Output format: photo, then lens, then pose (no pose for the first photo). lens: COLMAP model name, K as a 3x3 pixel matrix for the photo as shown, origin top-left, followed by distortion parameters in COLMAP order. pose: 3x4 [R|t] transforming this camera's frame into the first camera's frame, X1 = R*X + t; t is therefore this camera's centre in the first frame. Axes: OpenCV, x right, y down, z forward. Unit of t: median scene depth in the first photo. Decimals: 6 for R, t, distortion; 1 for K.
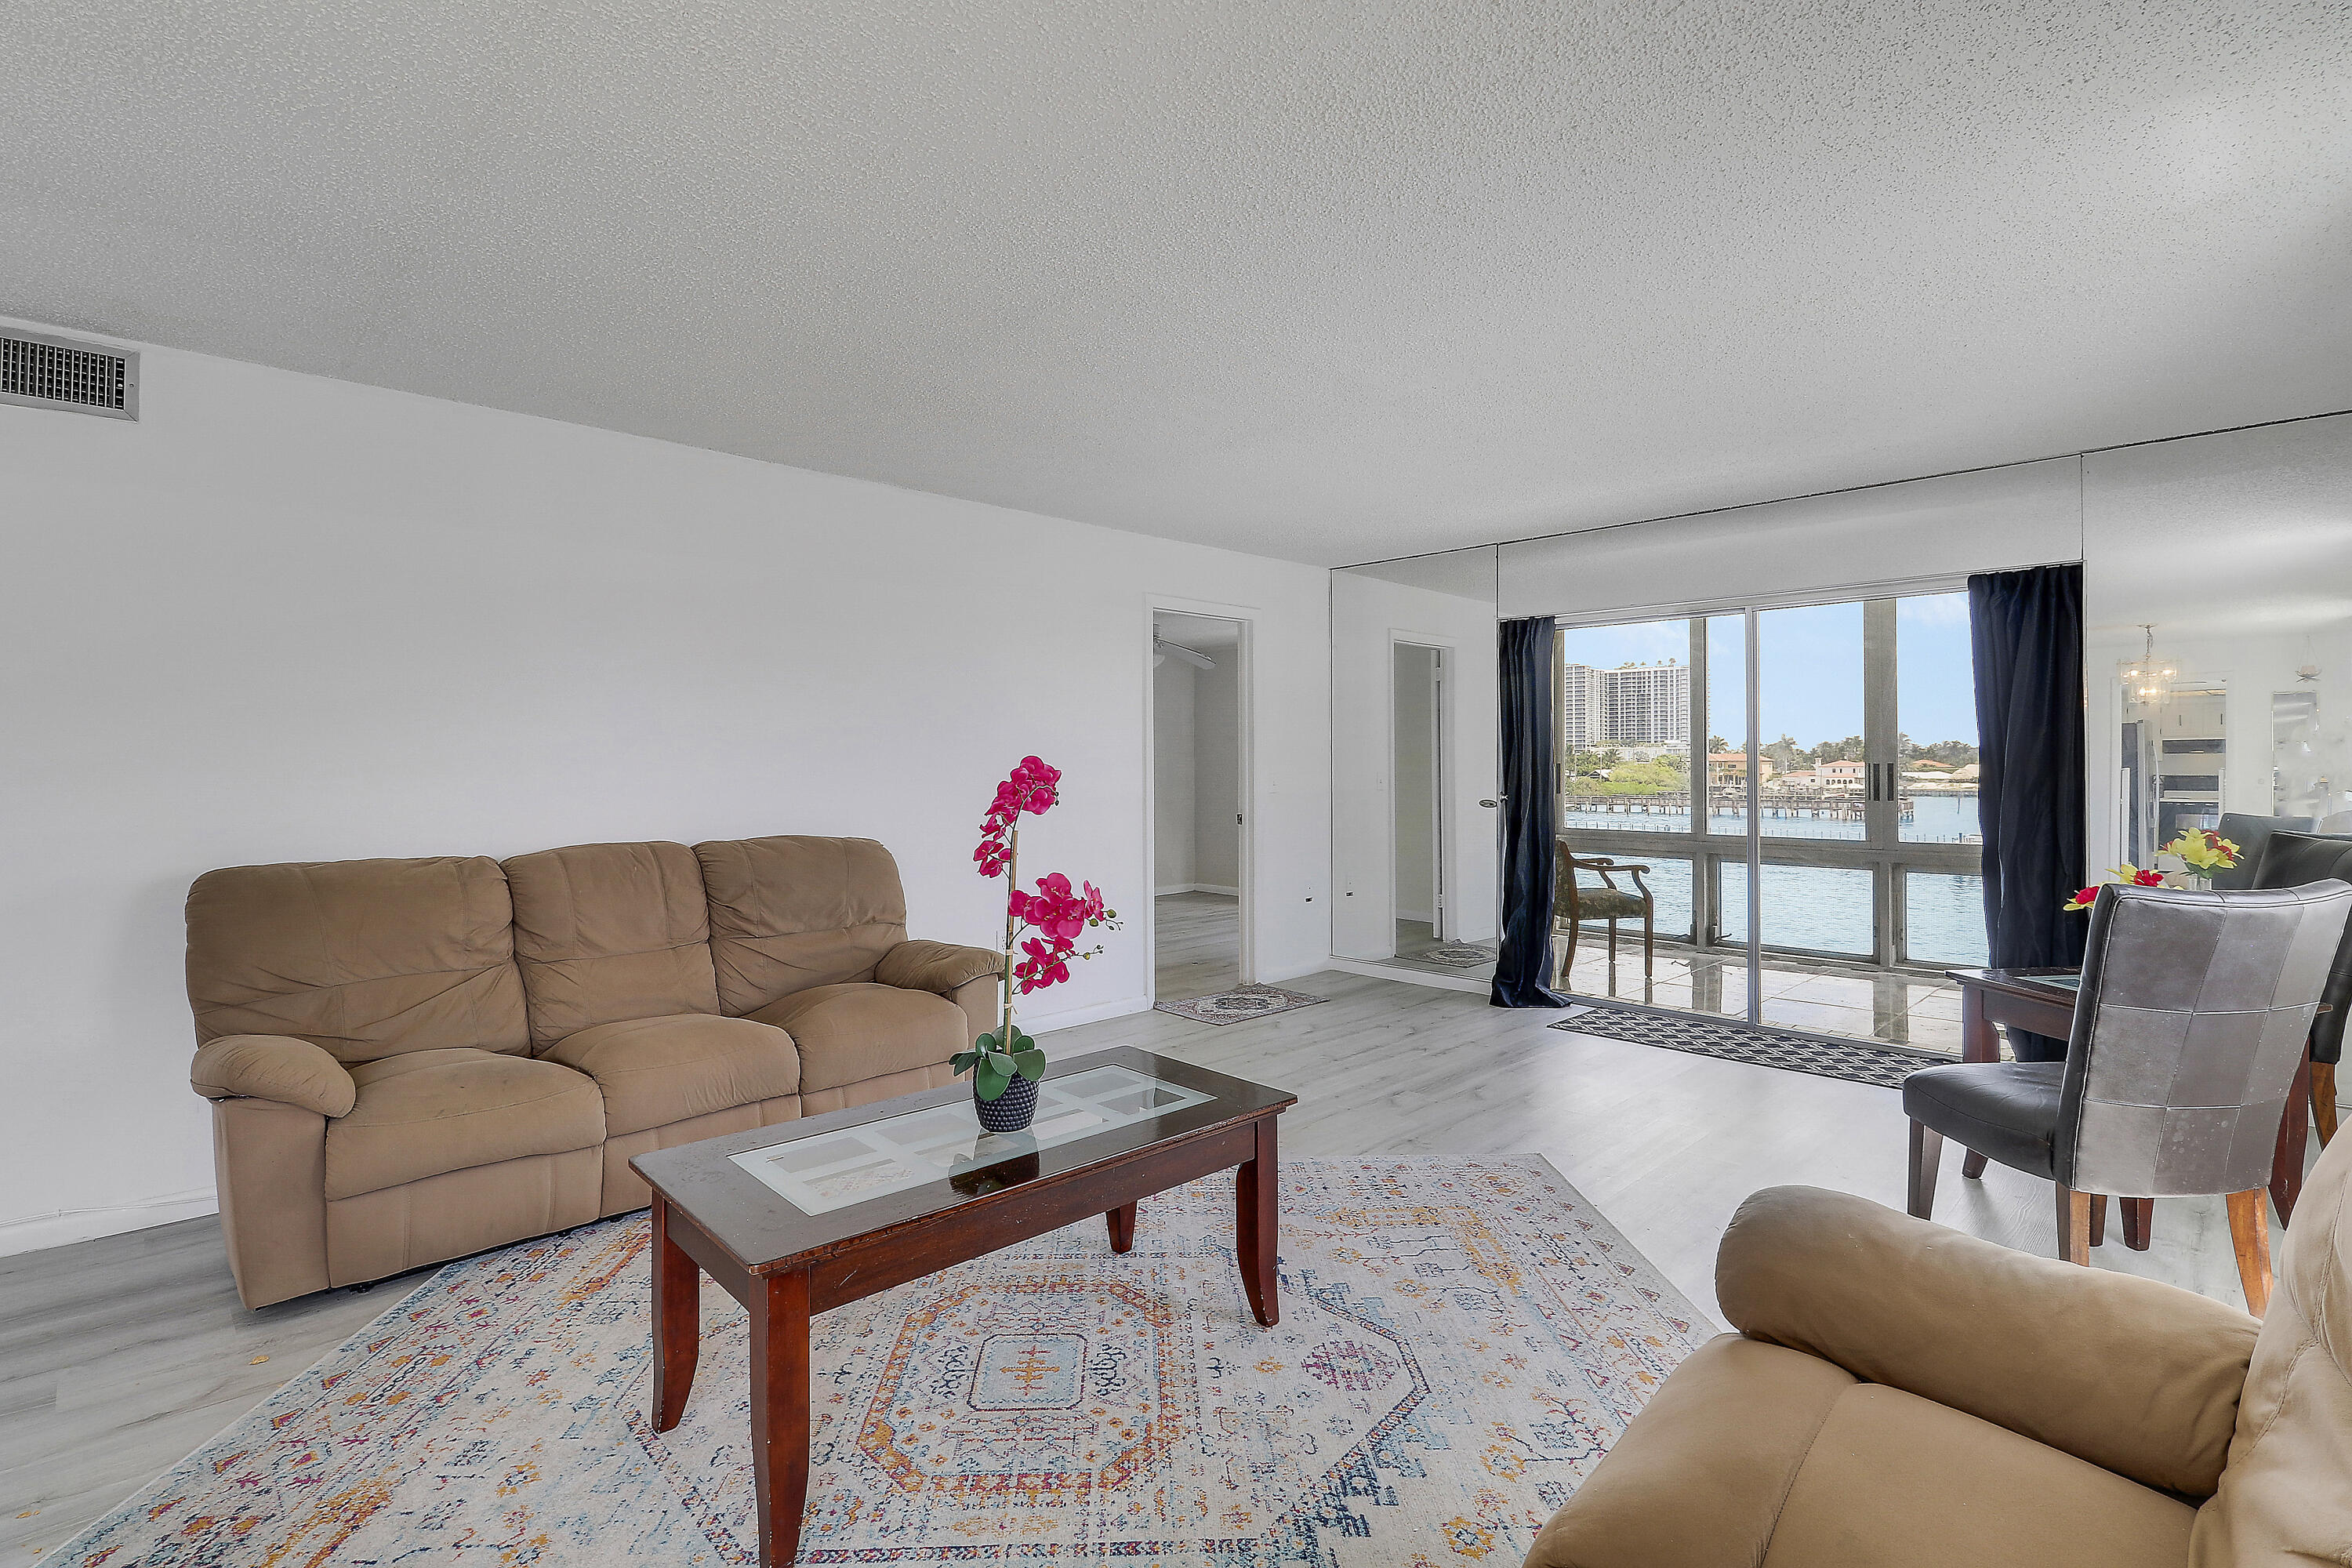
lens RADIAL K [[1097.6, 0, 1177.1], [0, 1097.6, 760.0], [0, 0, 1]] dist [0.001220, -0.013170]
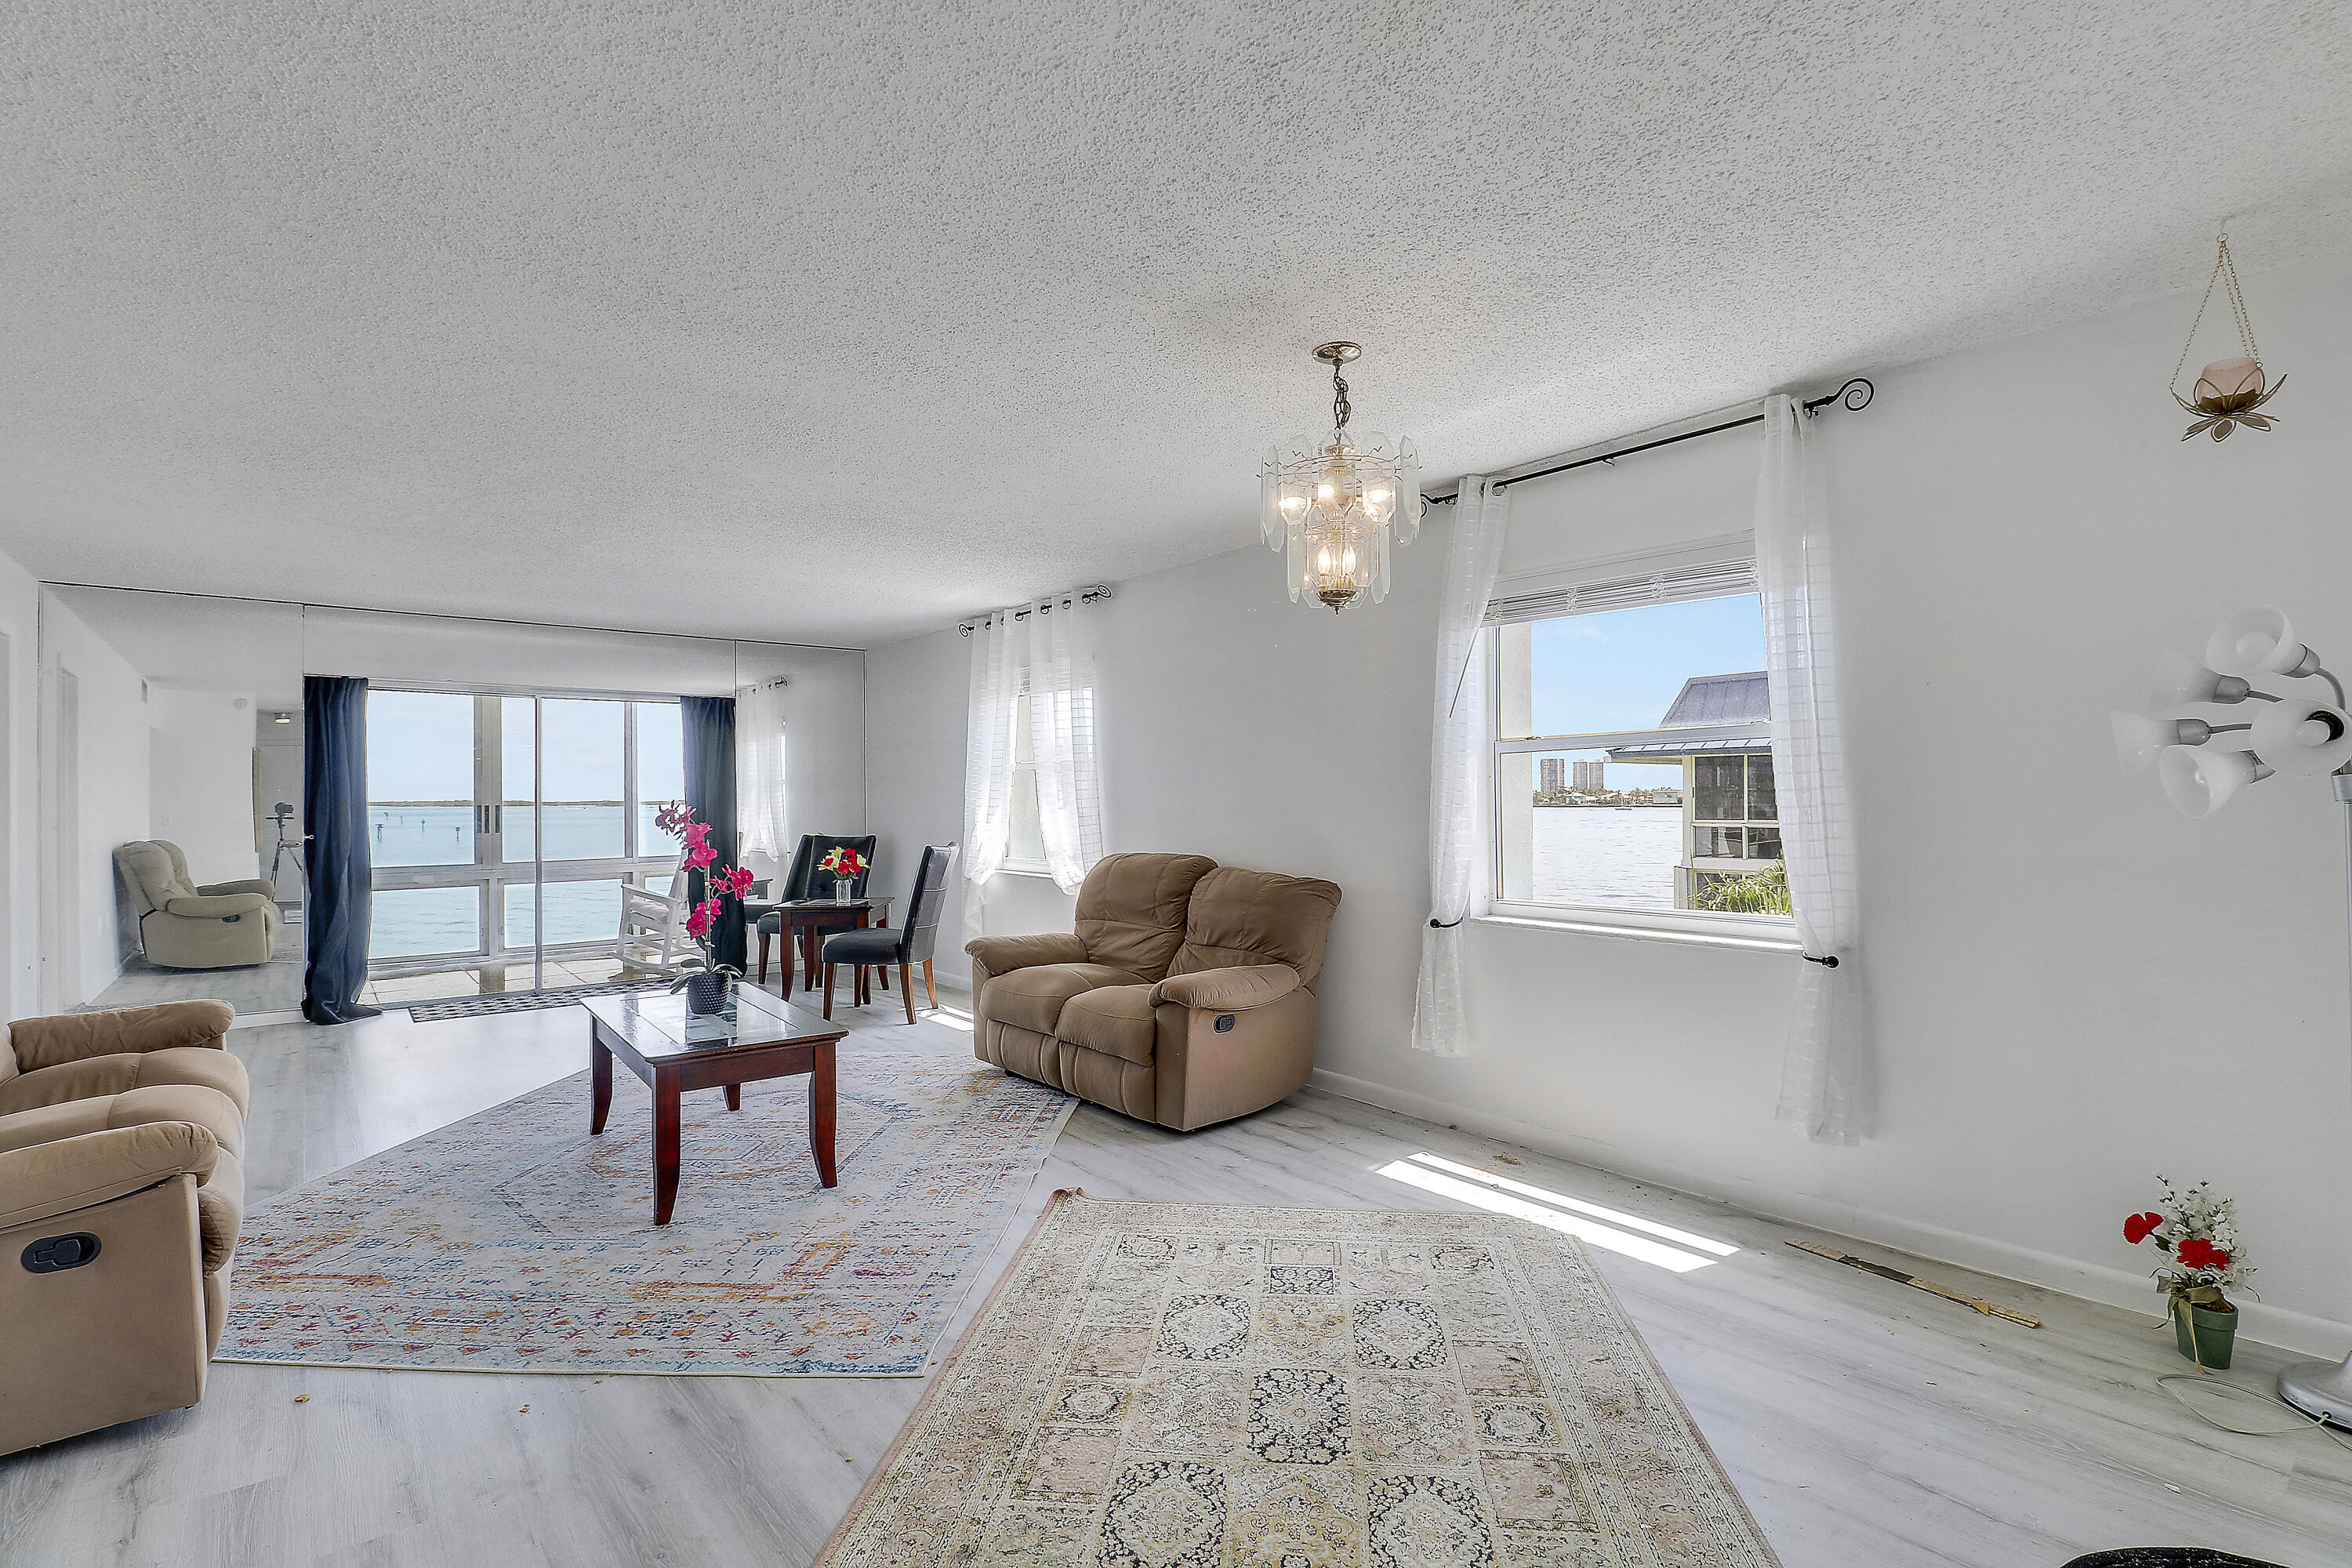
lens RADIAL K [[1088.5, 0, 1184.0], [0, 1088.5, 789.5], [0, 0, 1]] dist [0.001799, -0.014689]
pose [[0.092965, 0.010032, 0.995619, -1.398907], [0.003611, 0.999939, -0.010413, 0.001202], [-0.995663, 0.004563, 0.092923, 0.070064]]
